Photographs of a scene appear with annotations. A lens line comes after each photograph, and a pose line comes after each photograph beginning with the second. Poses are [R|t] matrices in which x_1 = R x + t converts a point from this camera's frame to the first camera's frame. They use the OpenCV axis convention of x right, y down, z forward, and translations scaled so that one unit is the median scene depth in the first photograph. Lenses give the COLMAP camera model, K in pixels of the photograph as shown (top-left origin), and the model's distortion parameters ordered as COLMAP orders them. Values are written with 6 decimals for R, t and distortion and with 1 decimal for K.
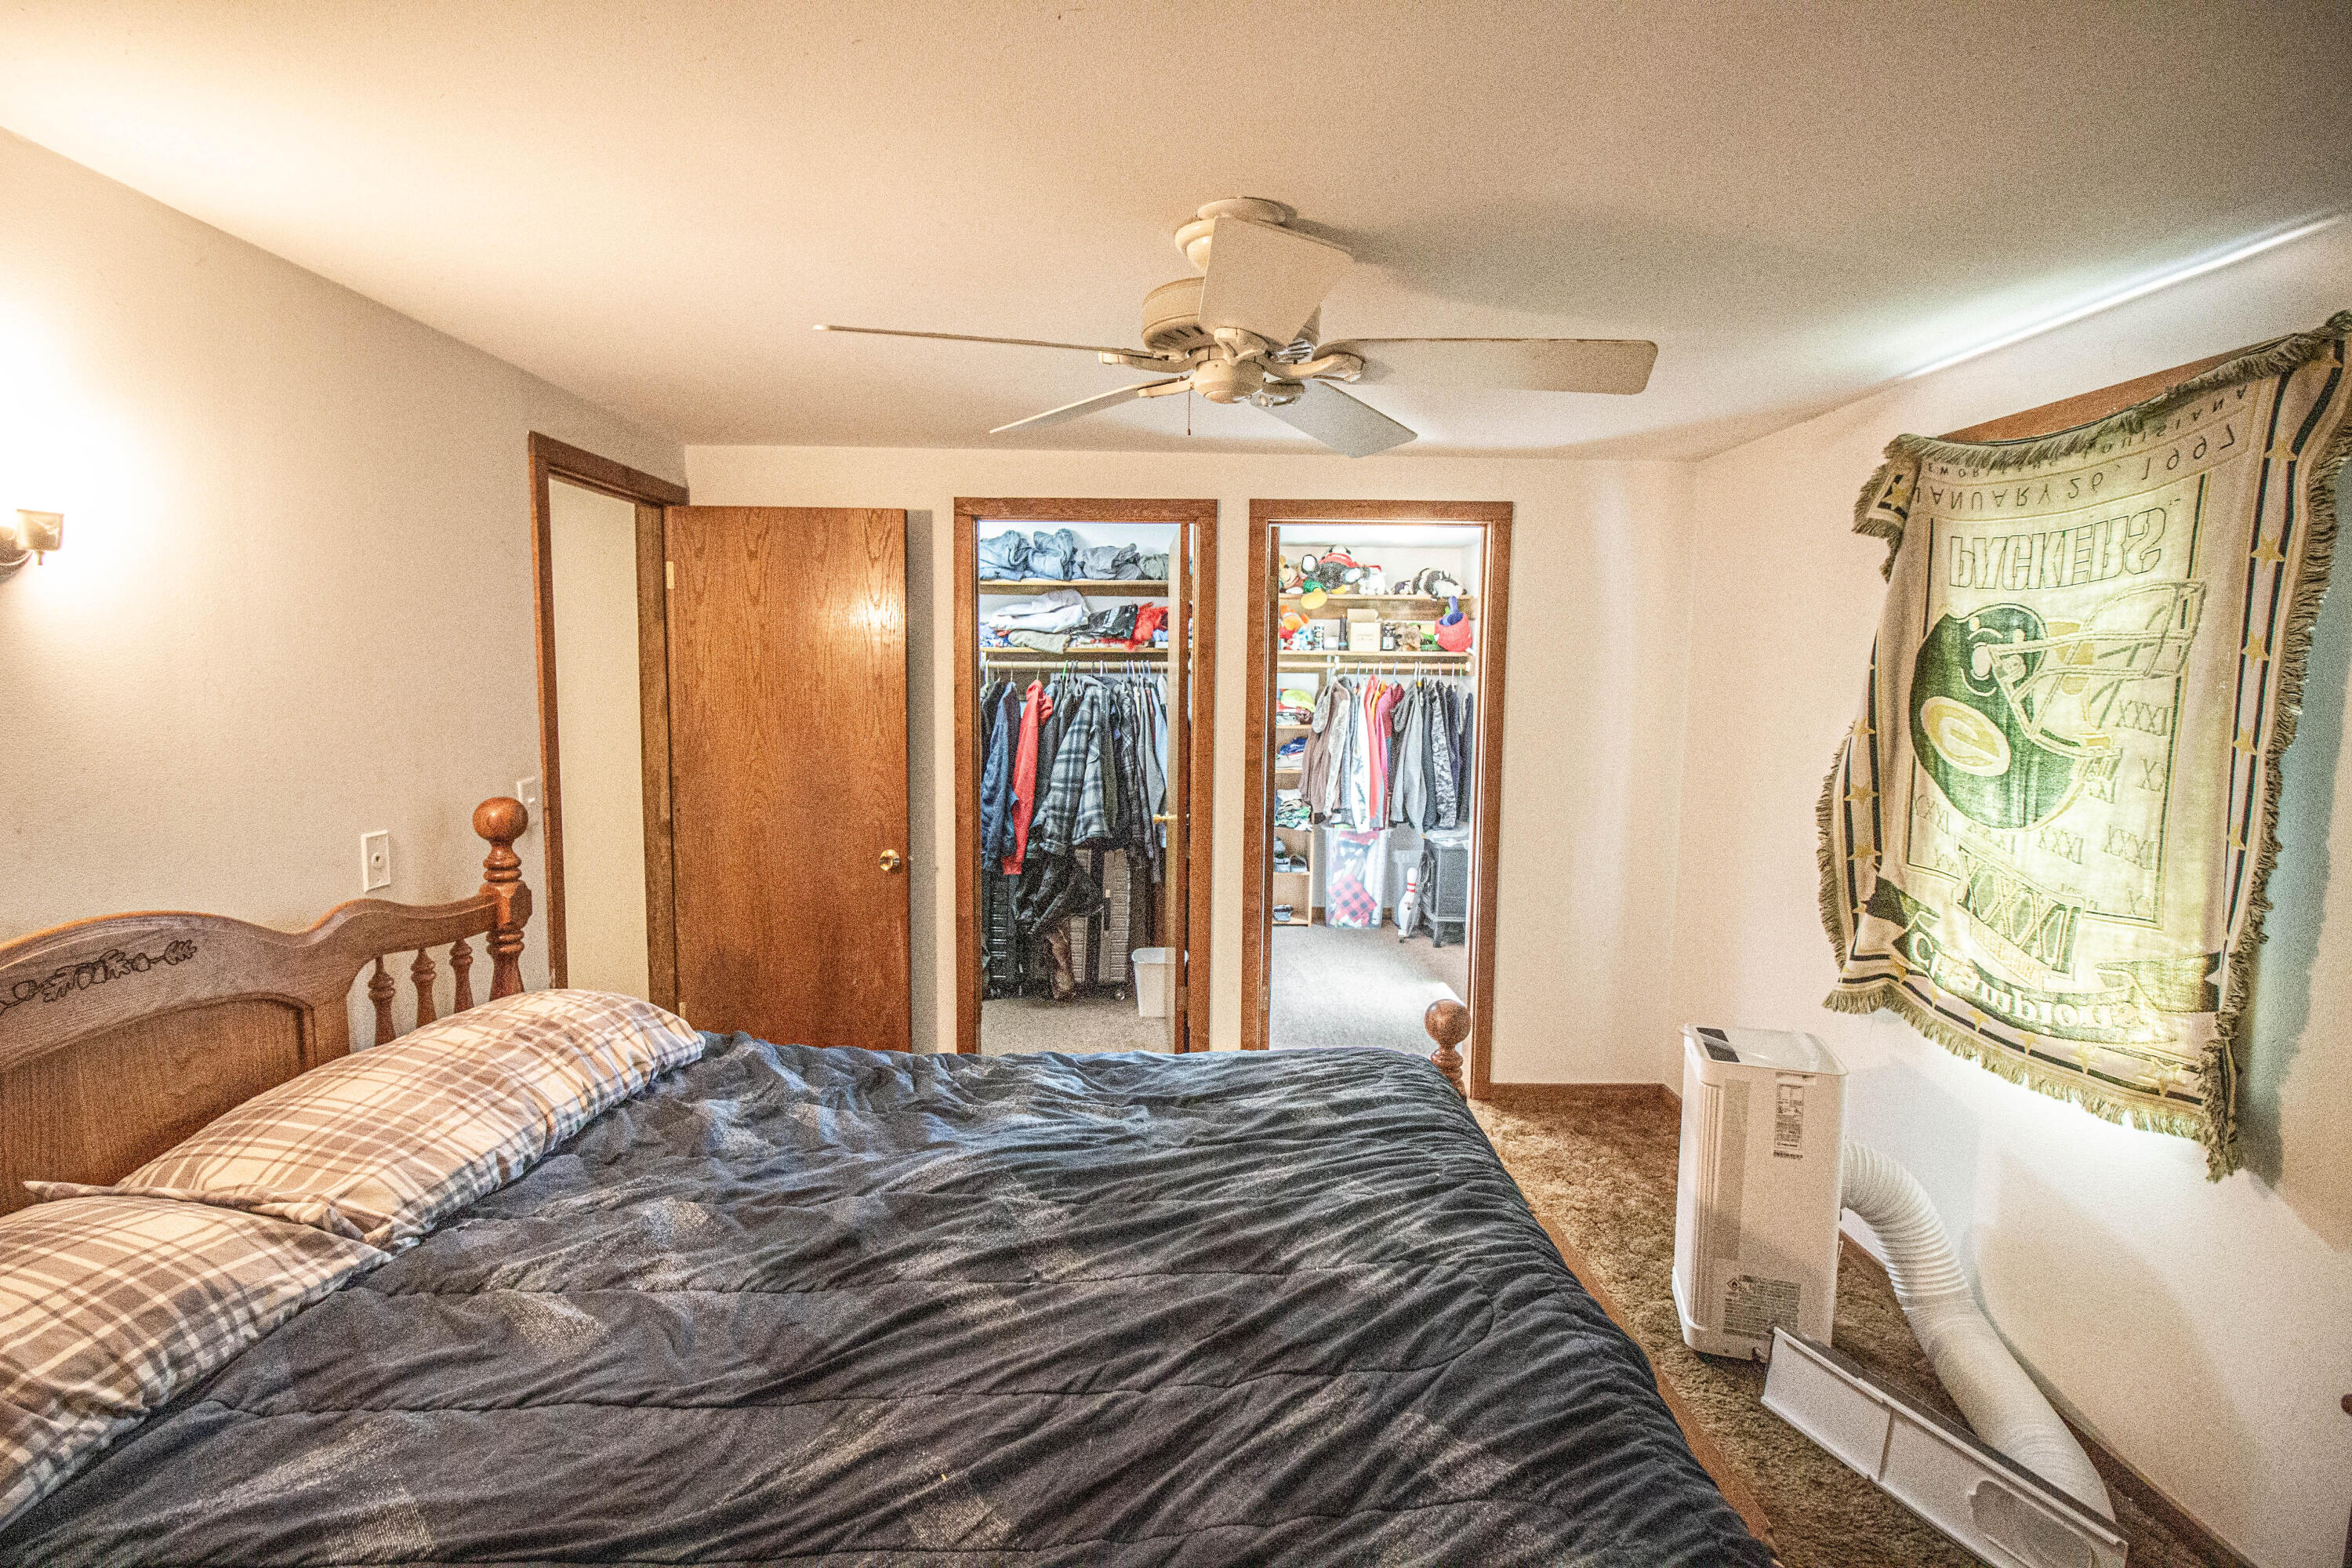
lens RADIAL K [[1086.2, 0, 1173.3], [0, 1086.2, 766.4], [0, 0, 1]] dist [-0.002588, -0.011562]
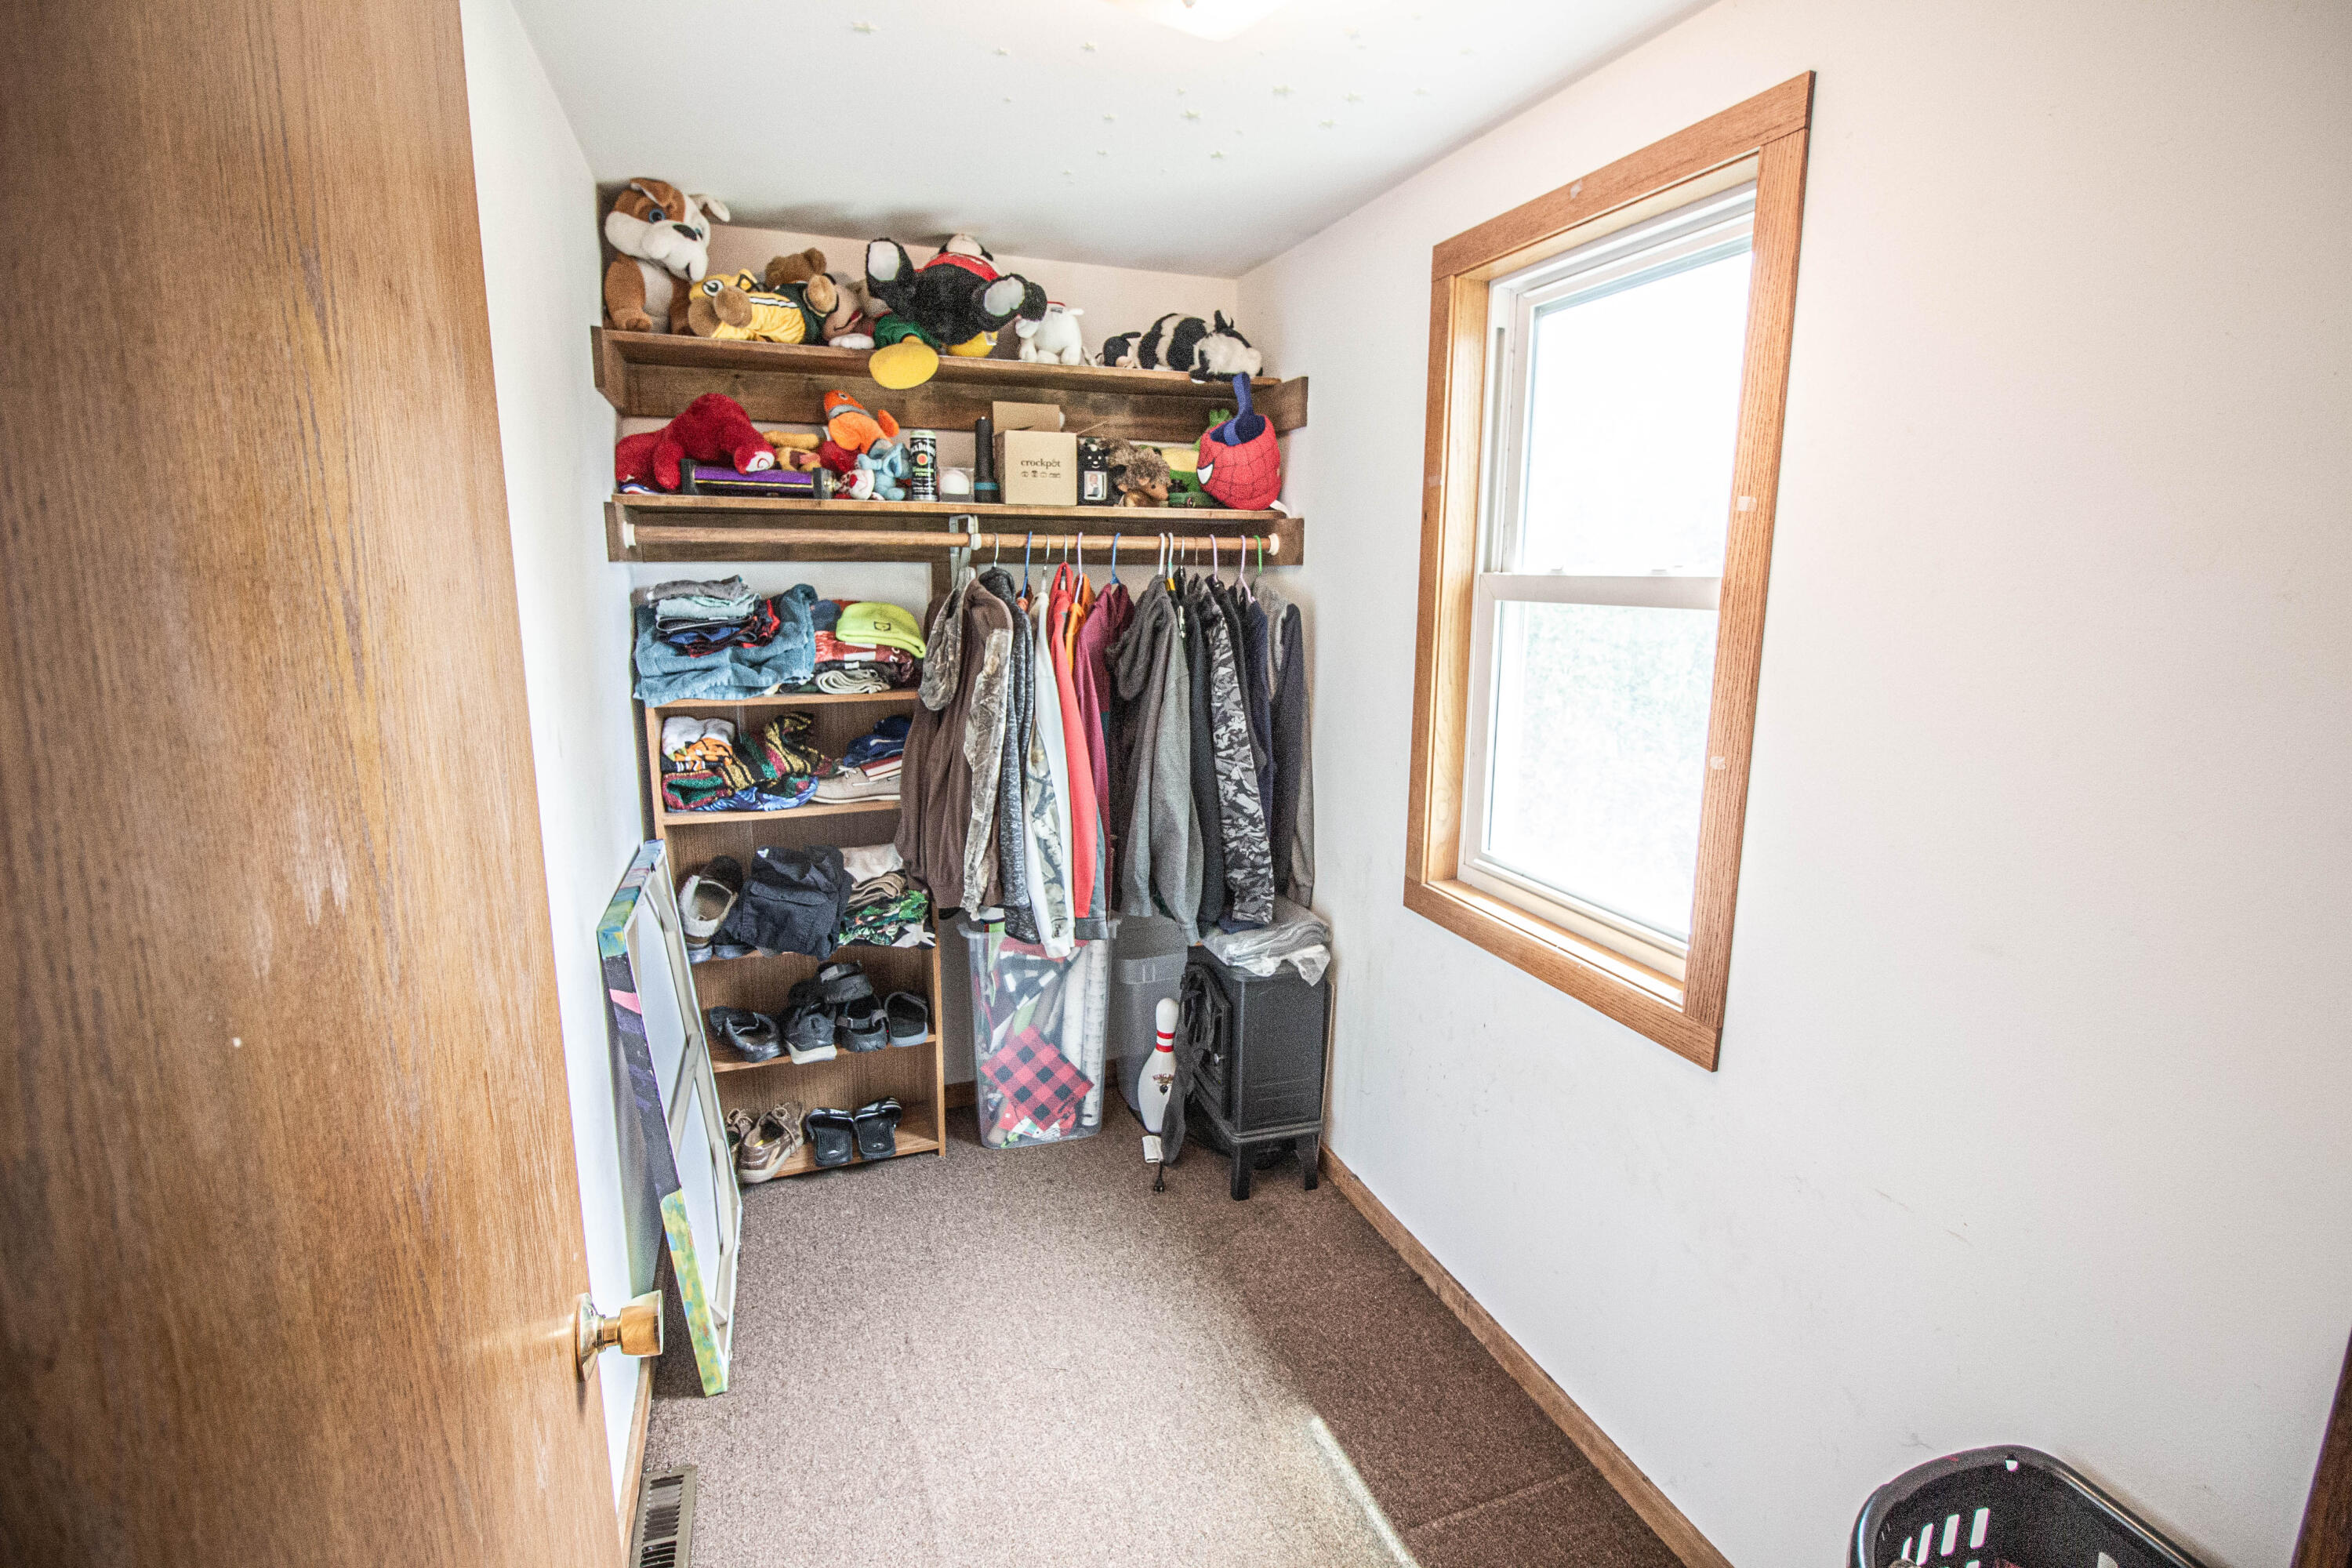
lens RADIAL K [[1086.2, 0, 1173.3], [0, 1086.2, 766.4], [0, 0, 1]] dist [-0.002588, -0.011562]
pose [[0.943384, -0.065821, 0.325106, 0.084414], [0.035755, 0.994582, 0.097612, -0.046651], [-0.329770, -0.080461, 0.940626, 0.592721]]
